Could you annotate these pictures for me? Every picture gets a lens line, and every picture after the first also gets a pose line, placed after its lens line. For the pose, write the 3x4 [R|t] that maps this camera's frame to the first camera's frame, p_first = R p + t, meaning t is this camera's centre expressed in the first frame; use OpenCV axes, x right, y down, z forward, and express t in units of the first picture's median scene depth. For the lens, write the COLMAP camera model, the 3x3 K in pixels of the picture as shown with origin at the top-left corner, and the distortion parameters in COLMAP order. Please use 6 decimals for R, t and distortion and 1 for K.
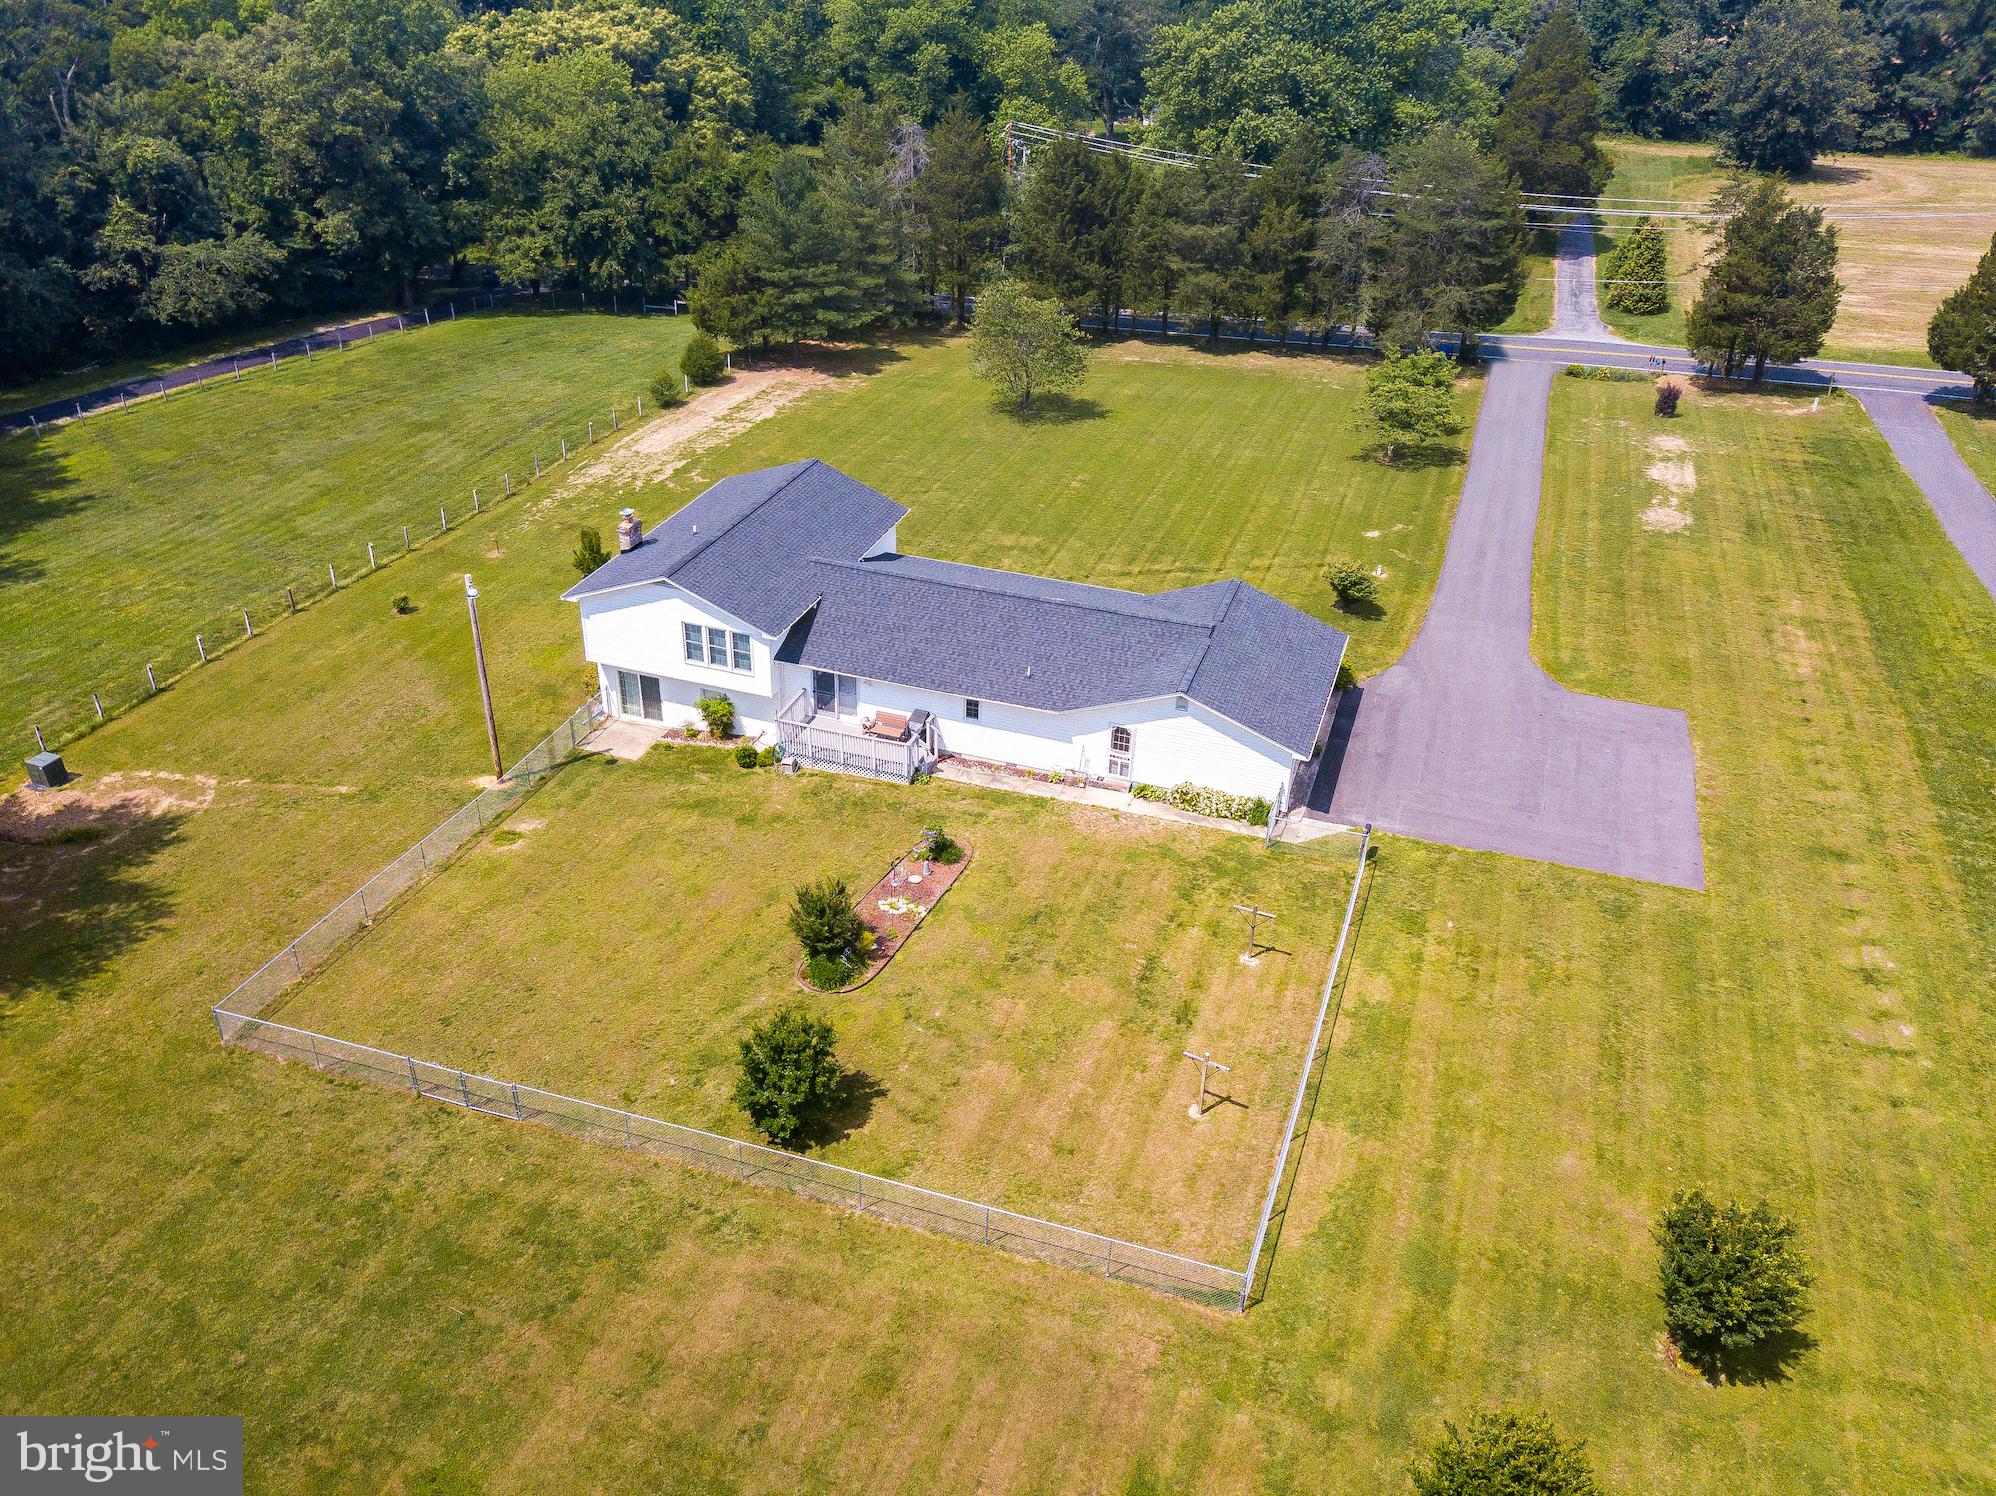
lens RADIAL K [[1519.4, 0, 990.0], [0, 1519.4, 782.7], [0, 0, 1]] dist [0.009831, -0.009010]
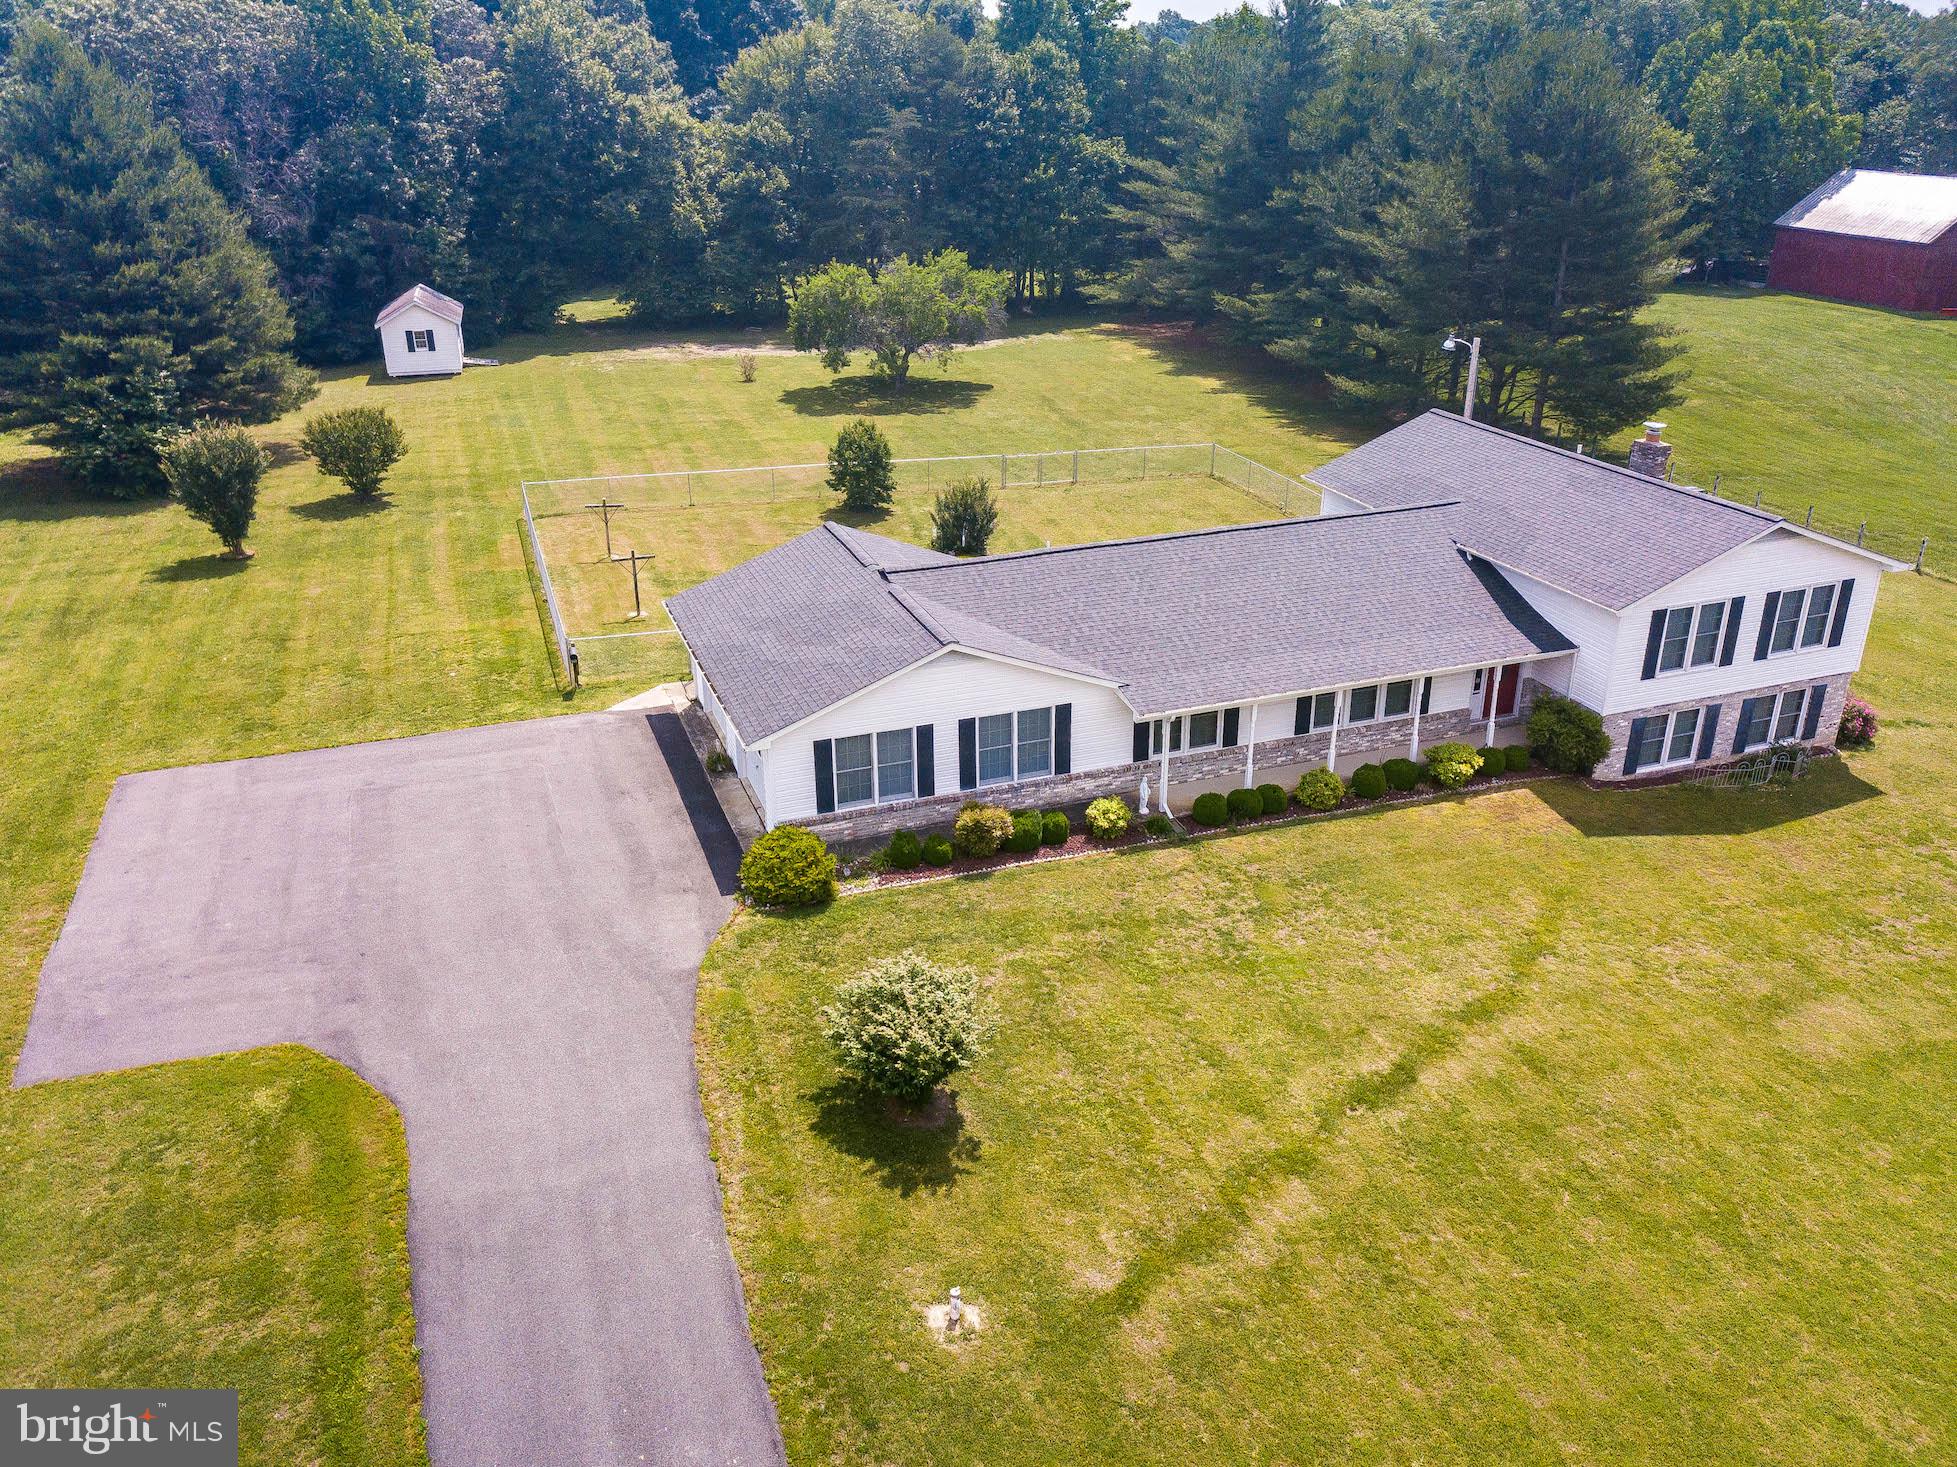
lens RADIAL K [[1489.7, 0, 970.6], [0, 1489.7, 767.5], [0, 0, 1]] dist [0.009831, -0.009010]
pose [[-0.778549, 0.237271, -0.581002, 0.356203], [-0.352316, 0.600889, 0.717500, -0.365623], [0.519359, 0.763306, -0.384227, 0.932931]]
